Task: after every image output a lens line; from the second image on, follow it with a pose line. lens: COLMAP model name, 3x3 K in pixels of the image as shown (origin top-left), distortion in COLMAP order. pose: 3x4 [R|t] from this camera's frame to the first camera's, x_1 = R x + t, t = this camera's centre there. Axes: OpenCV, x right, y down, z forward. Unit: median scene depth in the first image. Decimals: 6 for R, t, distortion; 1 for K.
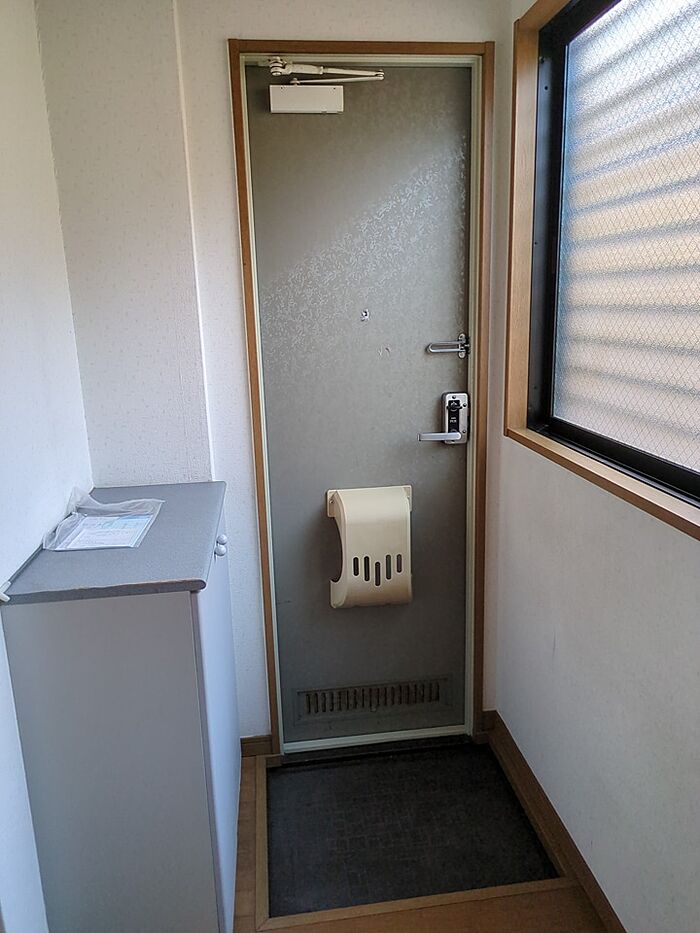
lens RADIAL K [[690.6, 0, 348.4], [0, 690.6, 466.5], [0, 0, 1]] dist [0.031925, -0.013603]
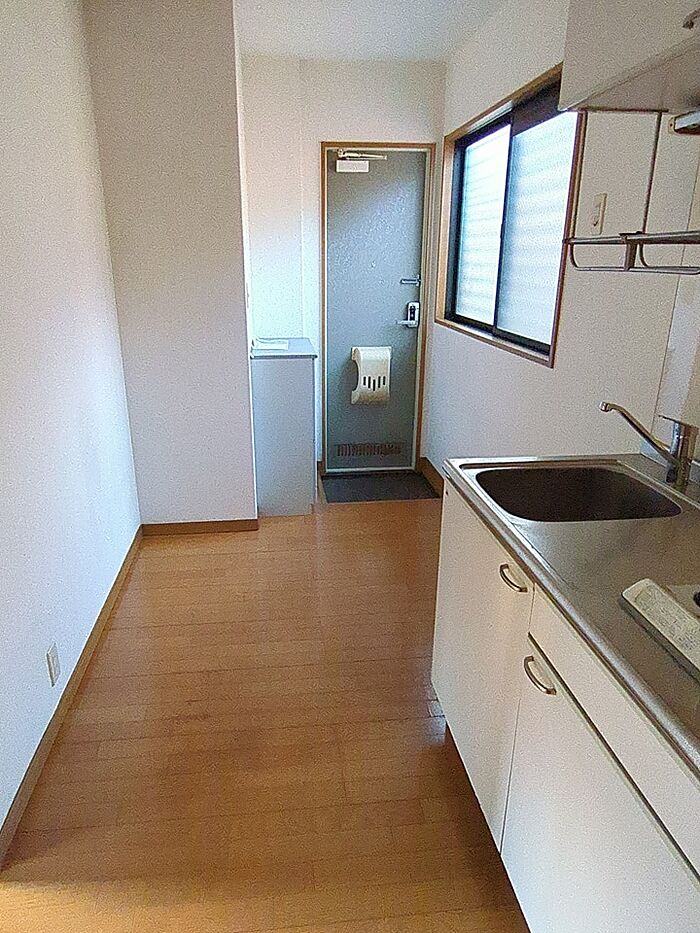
lens RADIAL K [[622.8, 0, 347.5], [0, 622.8, 466.6], [0, 0, 1]] dist [-0.010132, -0.000558]
pose [[0.999241, 0.037203, 0.011538, -0.055690], [-0.038118, 0.994920, 0.093176, 0.232666], [-0.008013, -0.093545, 0.995583, -0.992952]]
